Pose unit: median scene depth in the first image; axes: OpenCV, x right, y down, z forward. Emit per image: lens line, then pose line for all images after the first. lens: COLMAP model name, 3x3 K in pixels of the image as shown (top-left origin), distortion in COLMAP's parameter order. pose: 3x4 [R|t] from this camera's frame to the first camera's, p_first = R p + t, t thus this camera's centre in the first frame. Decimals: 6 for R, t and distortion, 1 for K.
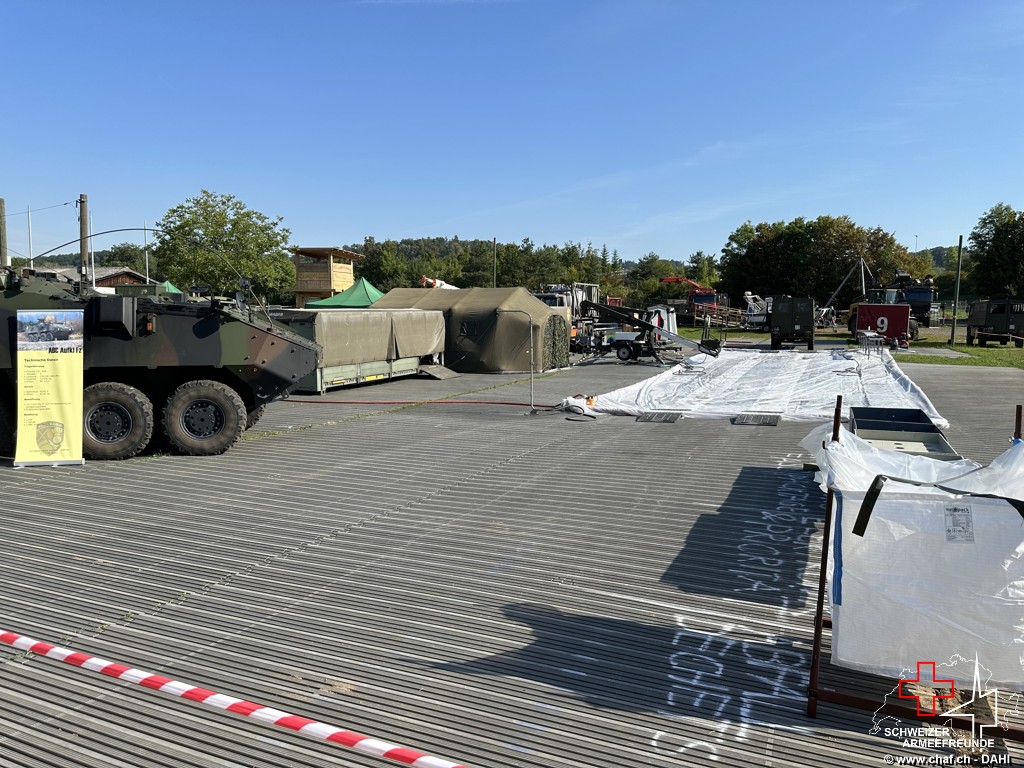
lens RADIAL K [[723.1, 0, 510.5], [0, 723.1, 385.9], [0, 0, 1]] dist [-0.003080, -0.013173]
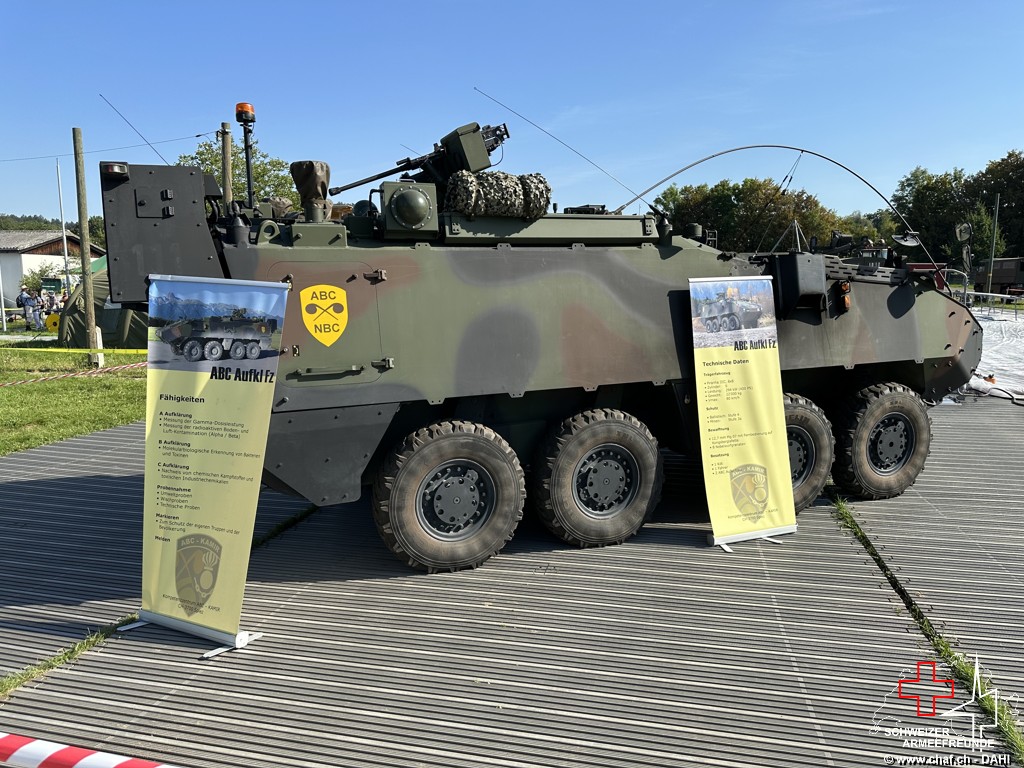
lens RADIAL K [[723.1, 0, 512.8], [0, 723.1, 380.7], [0, 0, 1]] dist [-0.003080, -0.013173]
pose [[0.986224, -0.039238, 0.160692, -0.912475], [0.032835, 0.998565, 0.042314, -0.051512], [-0.162122, -0.036455, 0.986097, 0.437142]]
